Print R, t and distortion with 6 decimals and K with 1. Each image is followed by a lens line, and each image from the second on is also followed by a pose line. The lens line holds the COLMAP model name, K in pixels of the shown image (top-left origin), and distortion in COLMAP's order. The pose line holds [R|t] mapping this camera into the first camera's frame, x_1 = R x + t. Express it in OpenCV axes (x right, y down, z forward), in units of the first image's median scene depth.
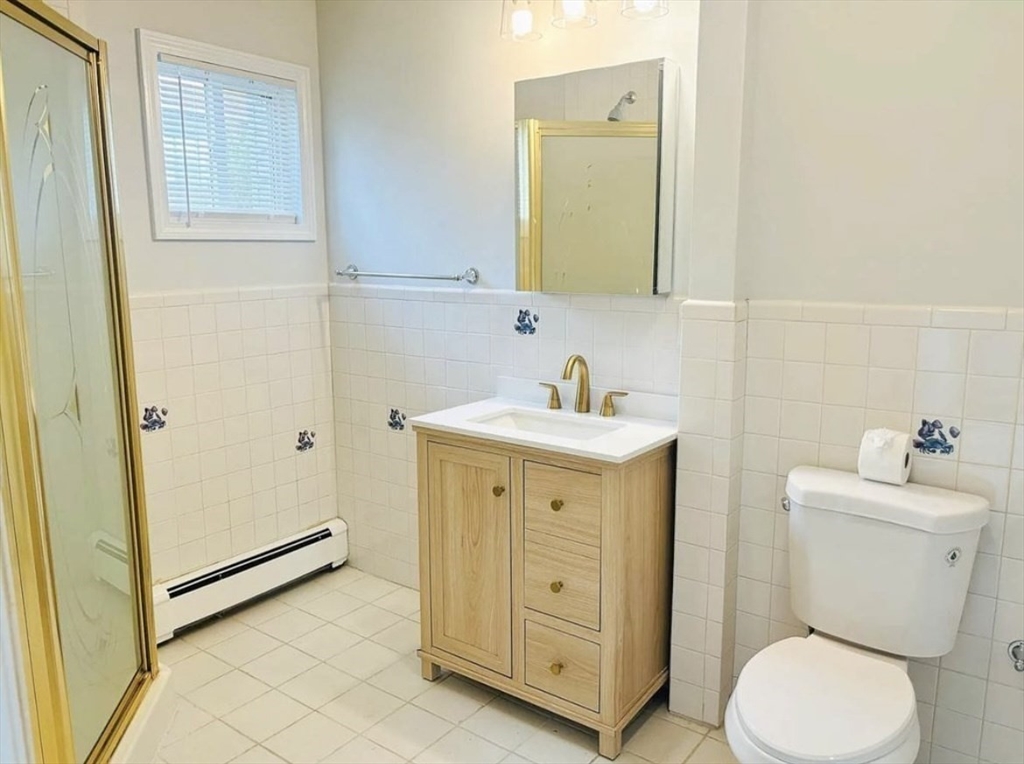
lens RADIAL K [[745.7, 0, 512.0], [0, 745.7, 382.0], [0, 0, 1]] dist [0.121597, -0.285735]
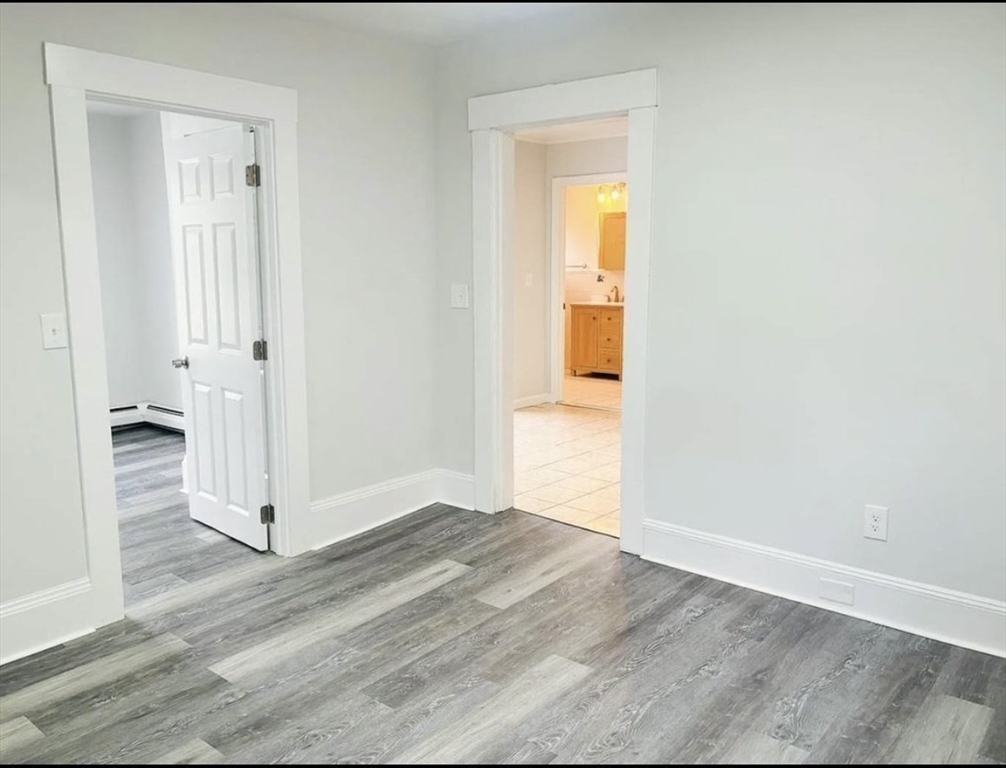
lens RADIAL K [[781.2, 0, 503.0], [0, 781.2, 384.0], [0, 0, 1]] dist [0.000611, 0.000003]
pose [[0.997676, 0.016158, -0.066198, -0.217090], [-0.017161, 0.999746, -0.014609, 0.552943], [0.065945, 0.015711, 0.997700, -3.097242]]
